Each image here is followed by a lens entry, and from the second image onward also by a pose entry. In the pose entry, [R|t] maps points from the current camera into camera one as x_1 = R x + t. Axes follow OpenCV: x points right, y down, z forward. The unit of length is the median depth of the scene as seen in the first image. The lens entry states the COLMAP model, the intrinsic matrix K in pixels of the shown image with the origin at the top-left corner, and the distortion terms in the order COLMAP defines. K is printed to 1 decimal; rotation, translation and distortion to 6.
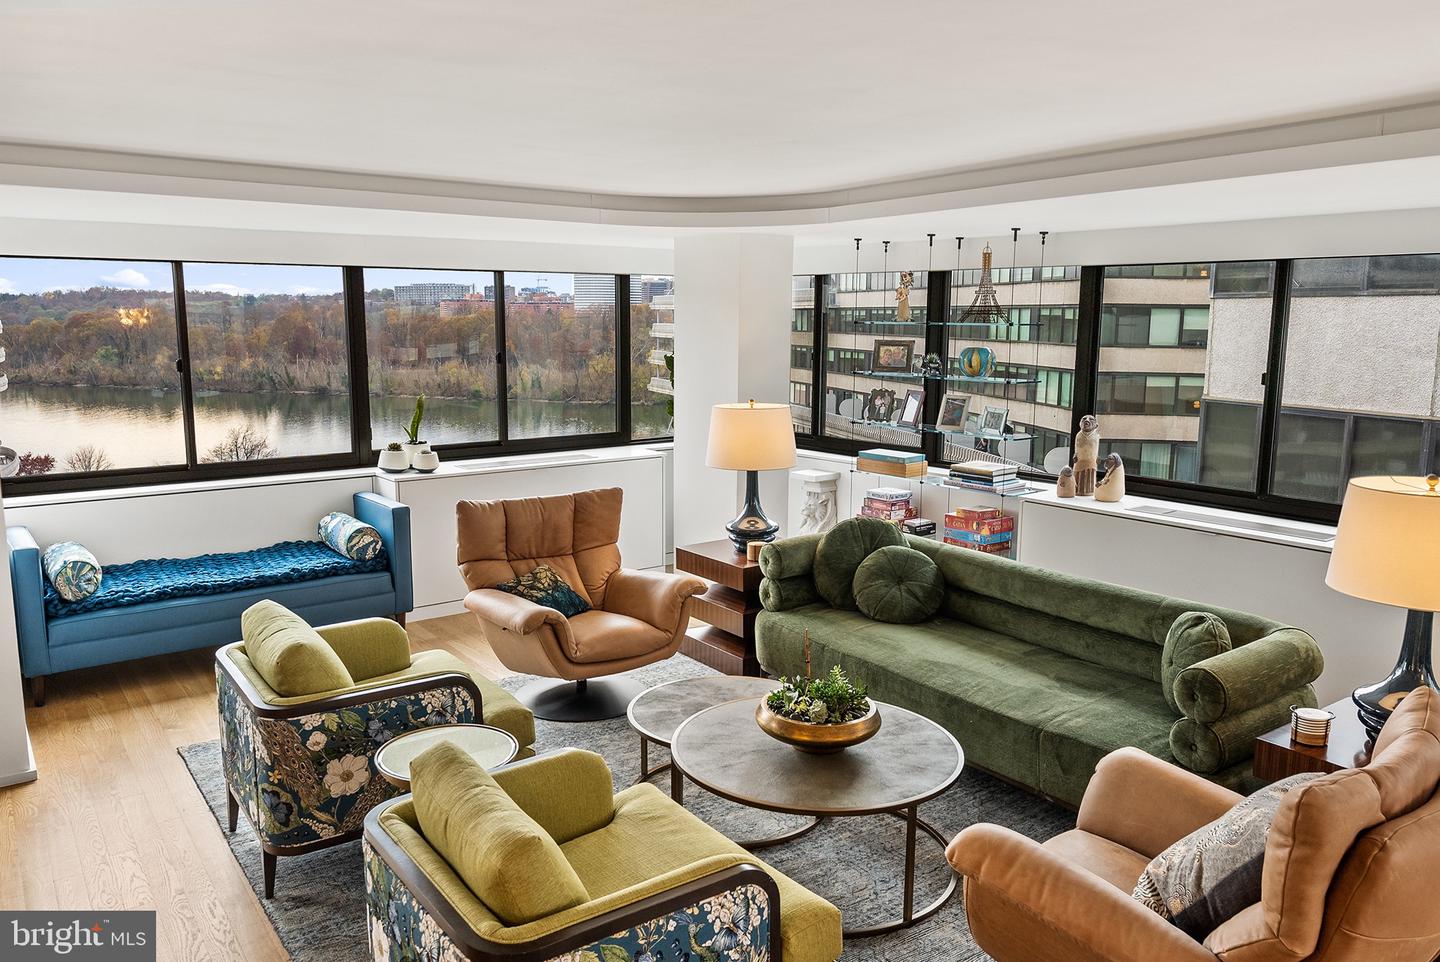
lens RADIAL K [[1049.3, 0, 720.4], [0, 1049.3, 480.9], [0, 0, 1]] dist [0.000990, -0.002646]
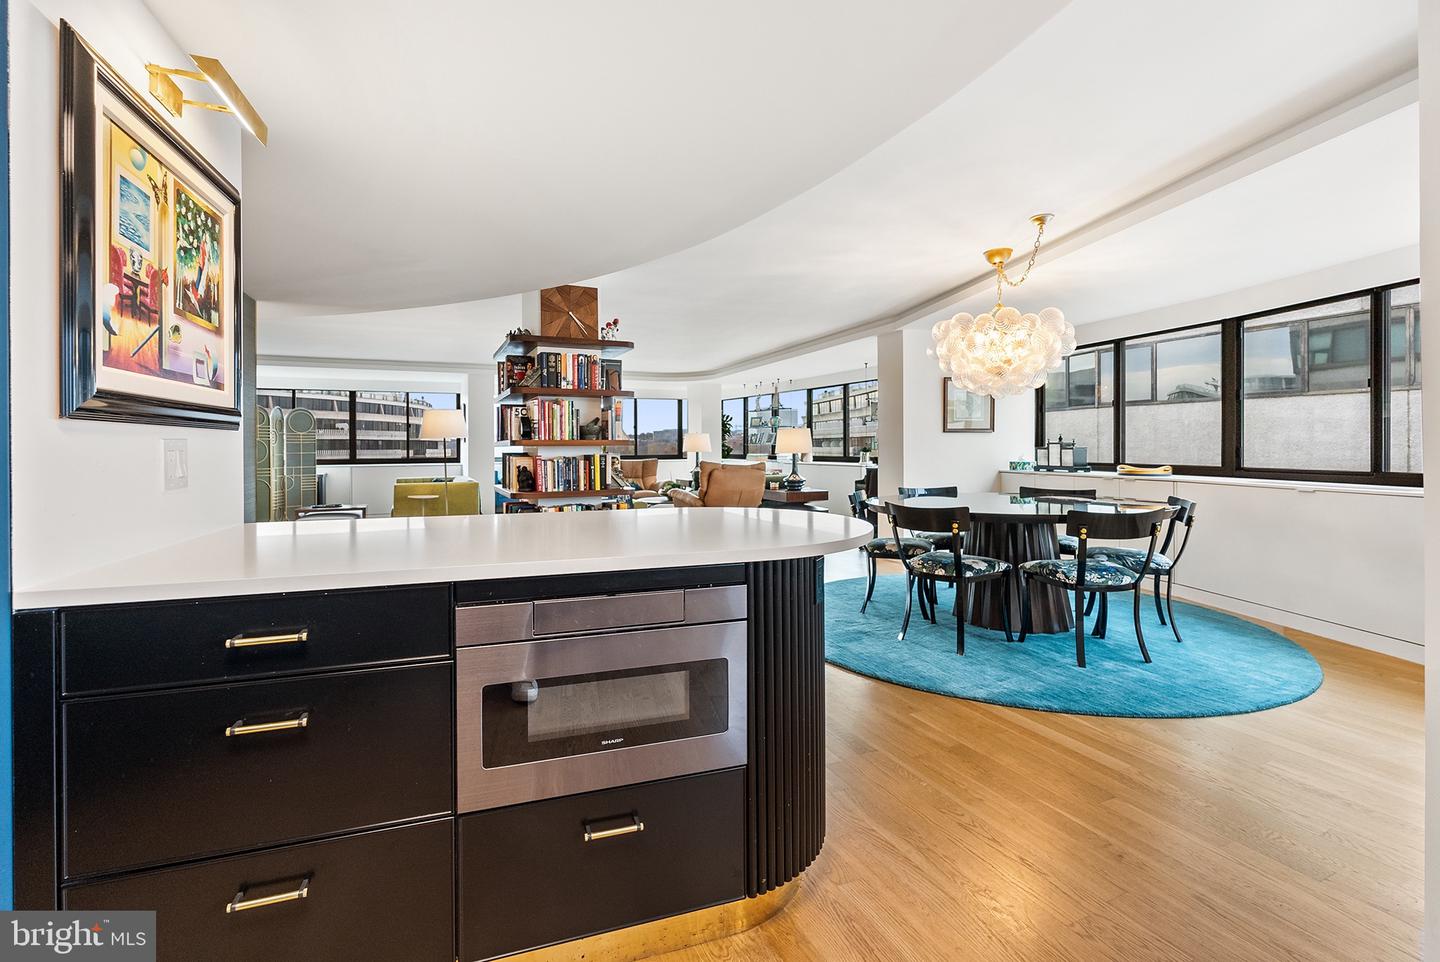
lens RADIAL K [[644.8, 0, 716.9], [0, 644.8, 447.8], [0, 0, 1]] dist [-0.013830, 0.000023]
pose [[0.980411, -0.010175, -0.196702, 0.498571], [-0.020190, 0.988212, -0.151751, 0.280454], [0.195927, 0.152750, 0.968648, -0.940787]]
